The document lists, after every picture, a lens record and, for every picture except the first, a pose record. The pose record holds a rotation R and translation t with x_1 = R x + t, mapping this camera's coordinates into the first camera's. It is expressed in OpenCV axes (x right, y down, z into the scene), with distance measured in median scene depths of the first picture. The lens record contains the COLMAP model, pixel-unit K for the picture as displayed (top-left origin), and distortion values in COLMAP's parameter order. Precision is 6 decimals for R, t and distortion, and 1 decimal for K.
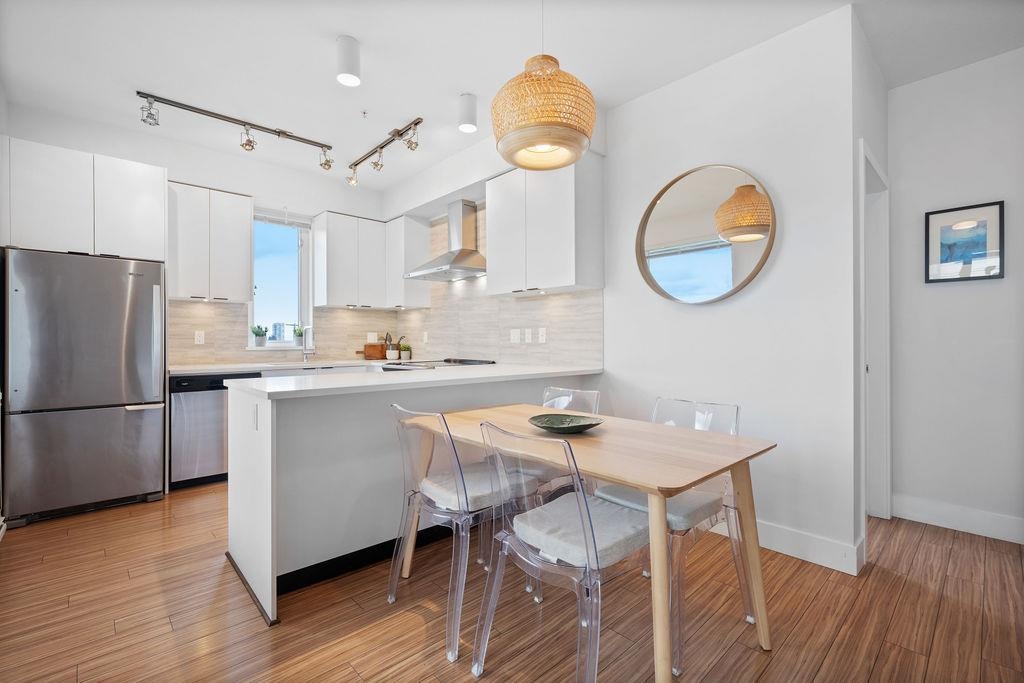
lens RADIAL K [[453.7, 0, 512.0], [0, 453.7, 341.5], [0, 0, 1]] dist [0.006479, 0.000314]
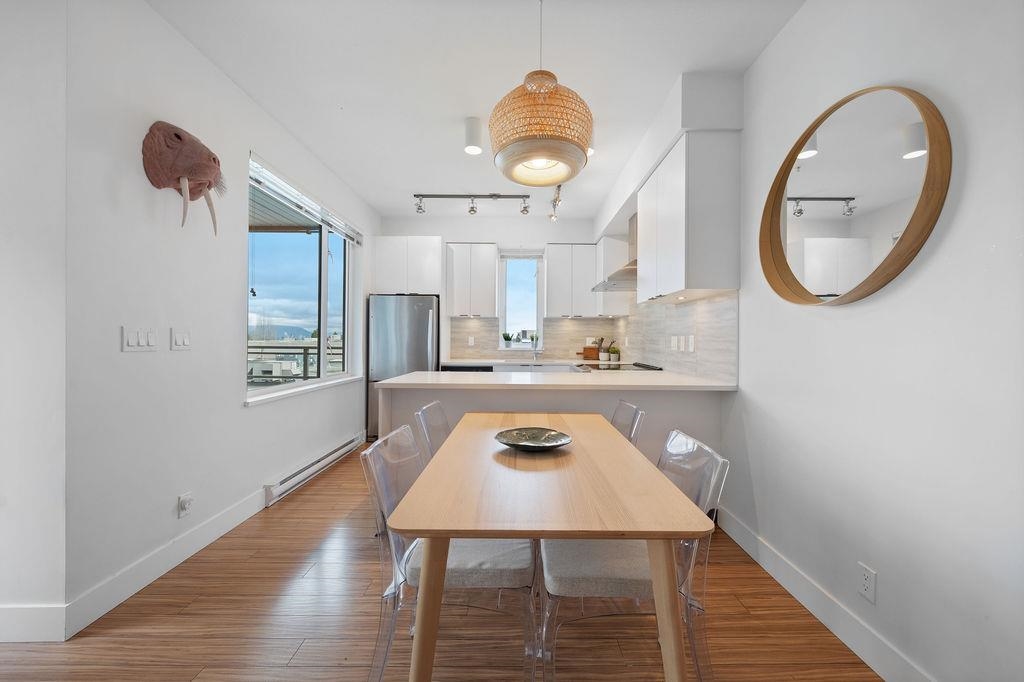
lens RADIAL K [[380.2, 0, 512.0], [0, 380.2, 341.0], [0, 0, 1]] dist [0.000774, 0.000045]
pose [[0.735784, 0.009097, -0.677155, 0.271273], [-0.008001, 0.999957, 0.004740, -0.016316], [0.677169, 0.001931, 0.735825, 0.151234]]
